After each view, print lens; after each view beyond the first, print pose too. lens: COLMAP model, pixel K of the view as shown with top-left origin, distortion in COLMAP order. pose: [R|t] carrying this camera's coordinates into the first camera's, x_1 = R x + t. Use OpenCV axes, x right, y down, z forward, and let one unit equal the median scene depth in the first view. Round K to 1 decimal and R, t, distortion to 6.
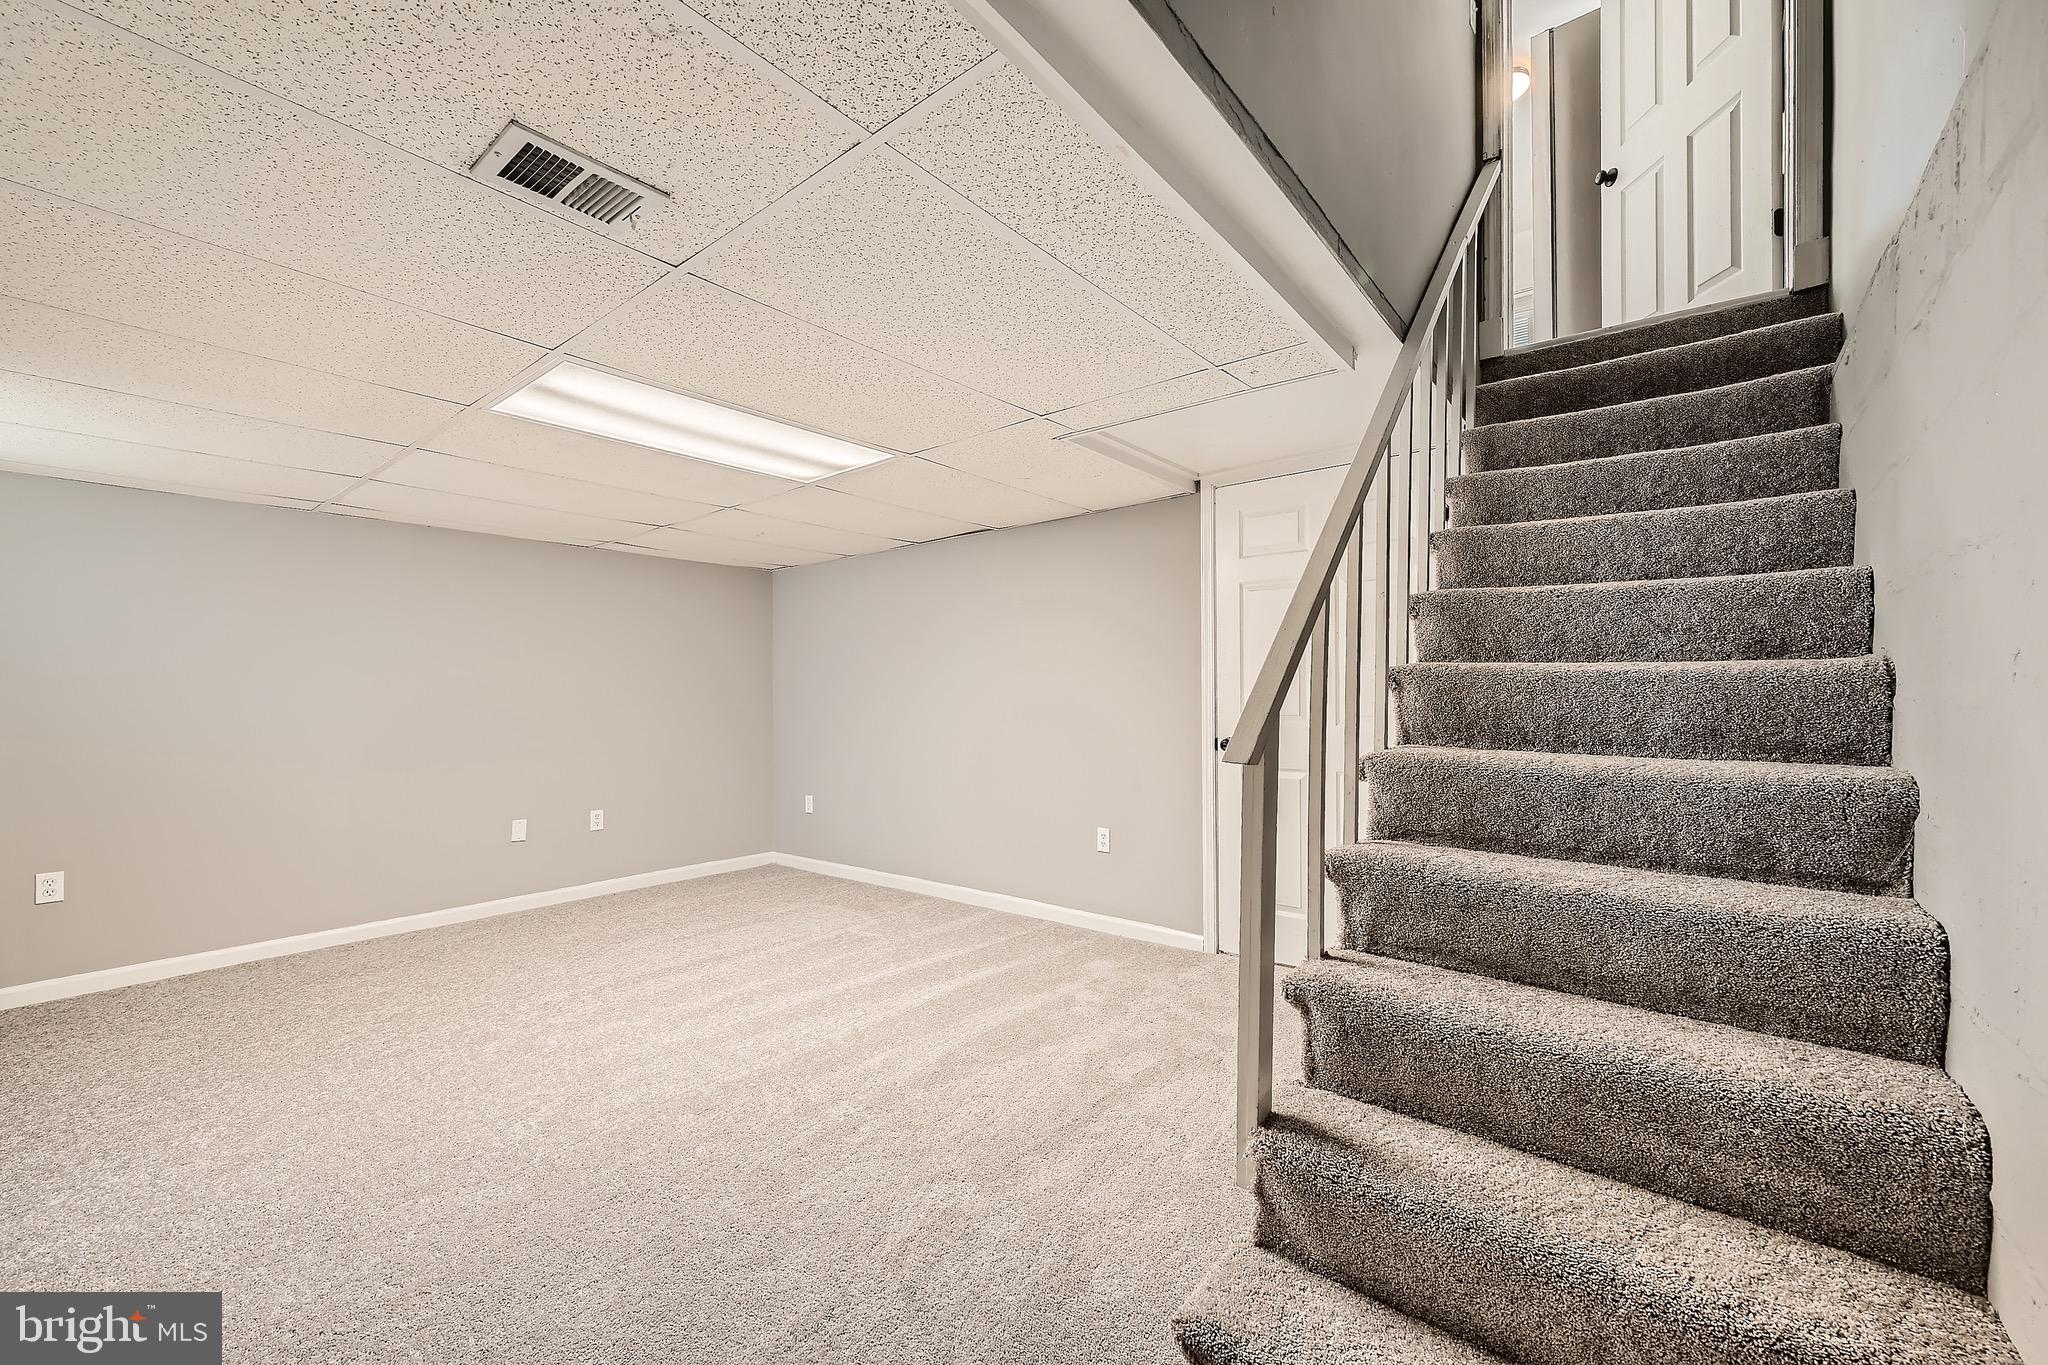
lens RADIAL K [[827.1, 0, 1024.0], [0, 827.1, 682.5], [0, 0, 1]] dist [-0.002896, -0.000053]
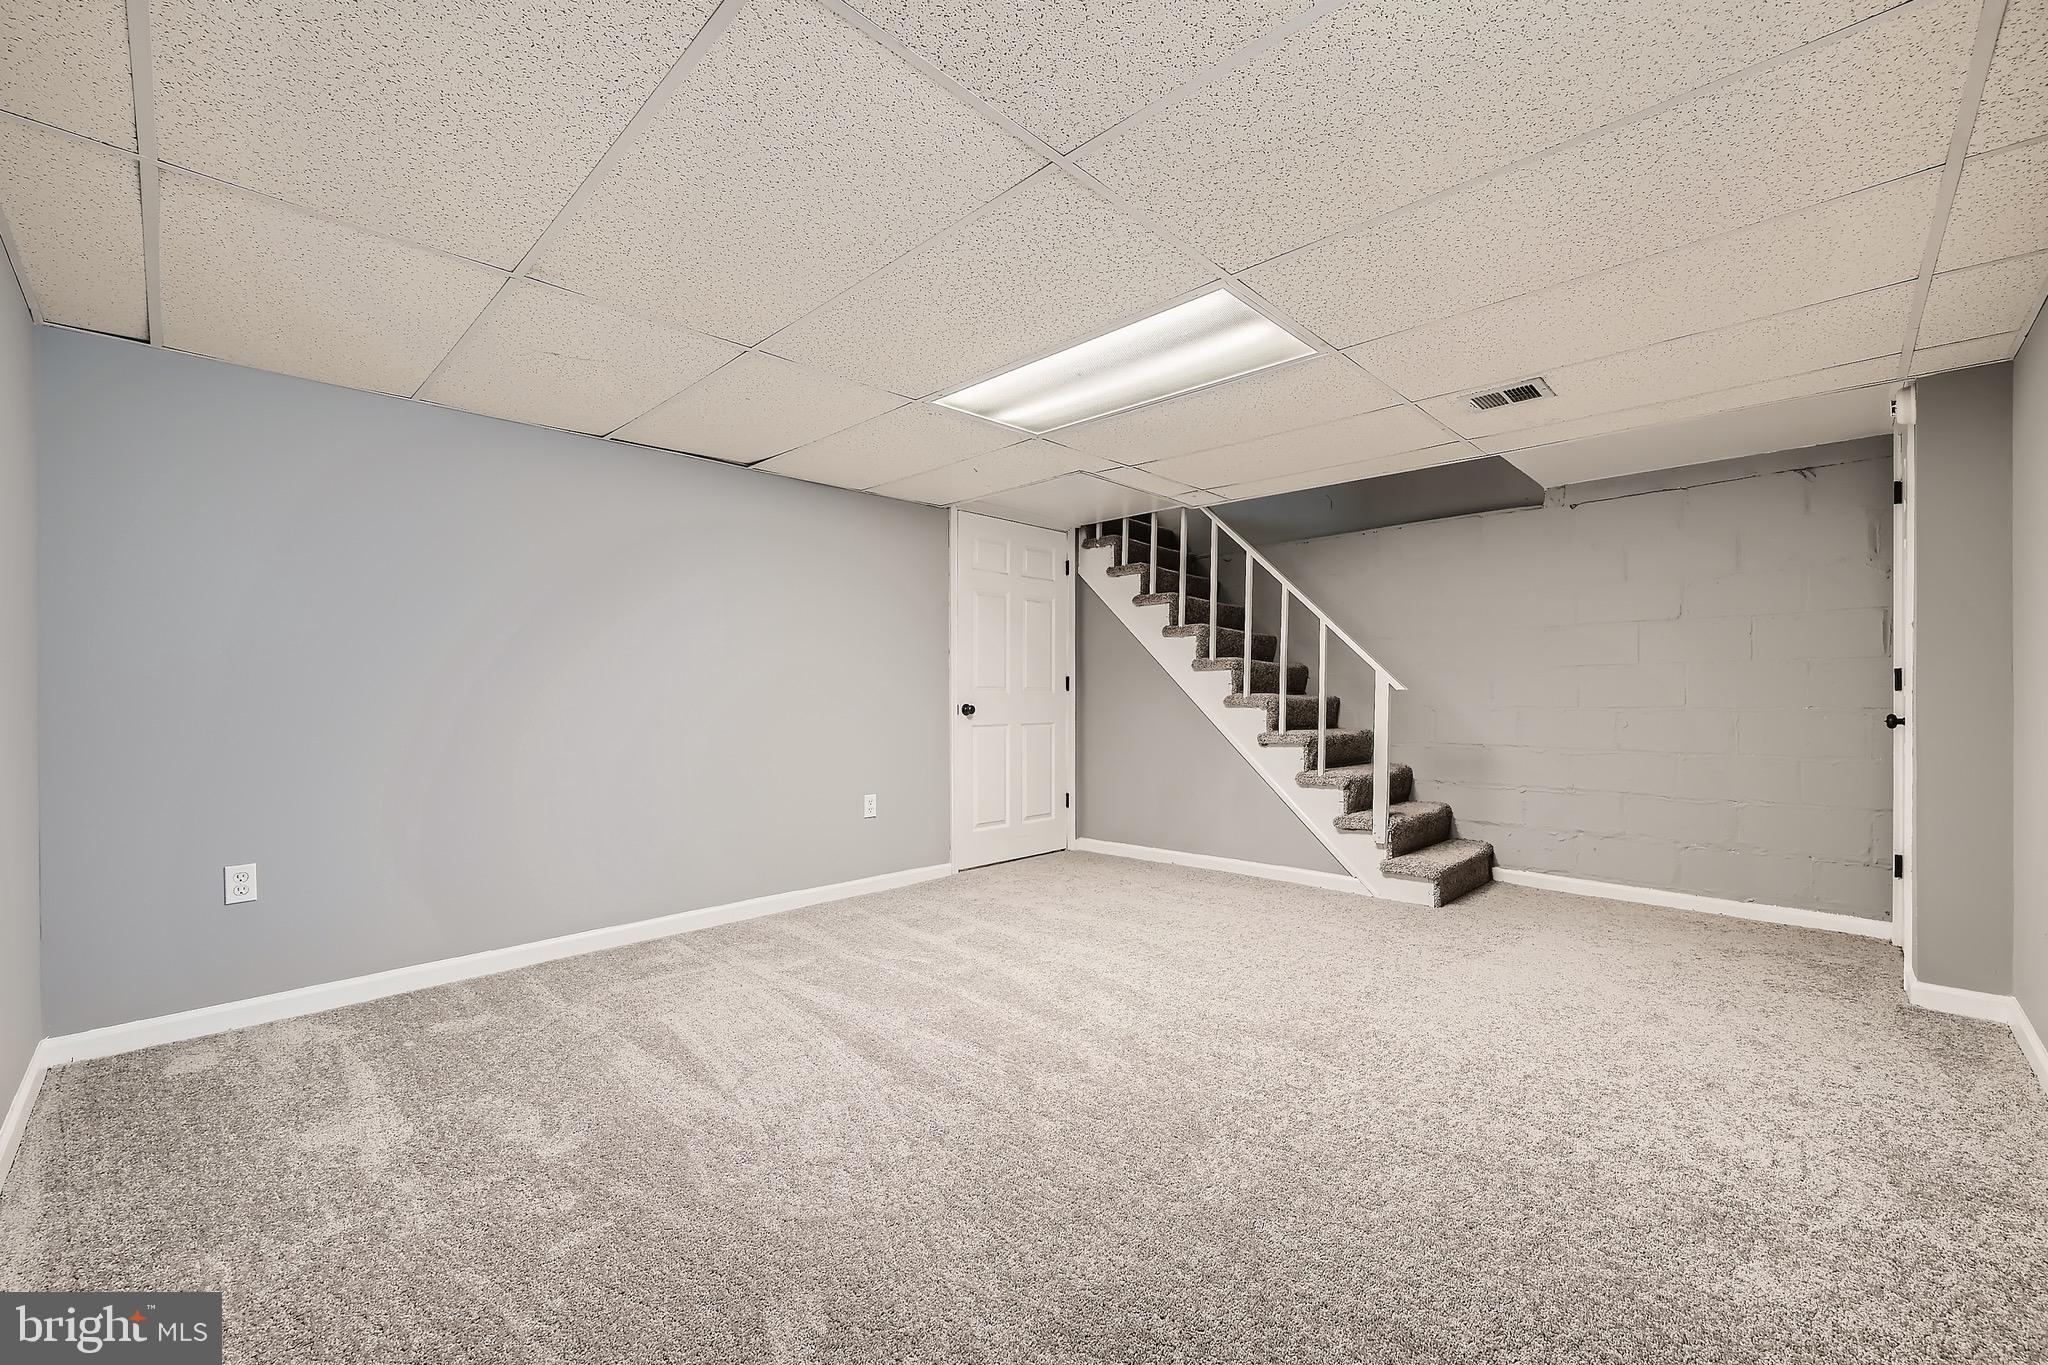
lens RADIAL K [[827.1, 0, 1024.0], [0, 827.1, 682.5], [0, 0, 1]] dist [-0.002896, -0.000053]
pose [[0.071030, 0.031746, 0.996969, -0.946936], [-0.000171, 0.999494, -0.031814, 0.066447], [-0.997474, 0.002089, 0.070999, 0.725707]]
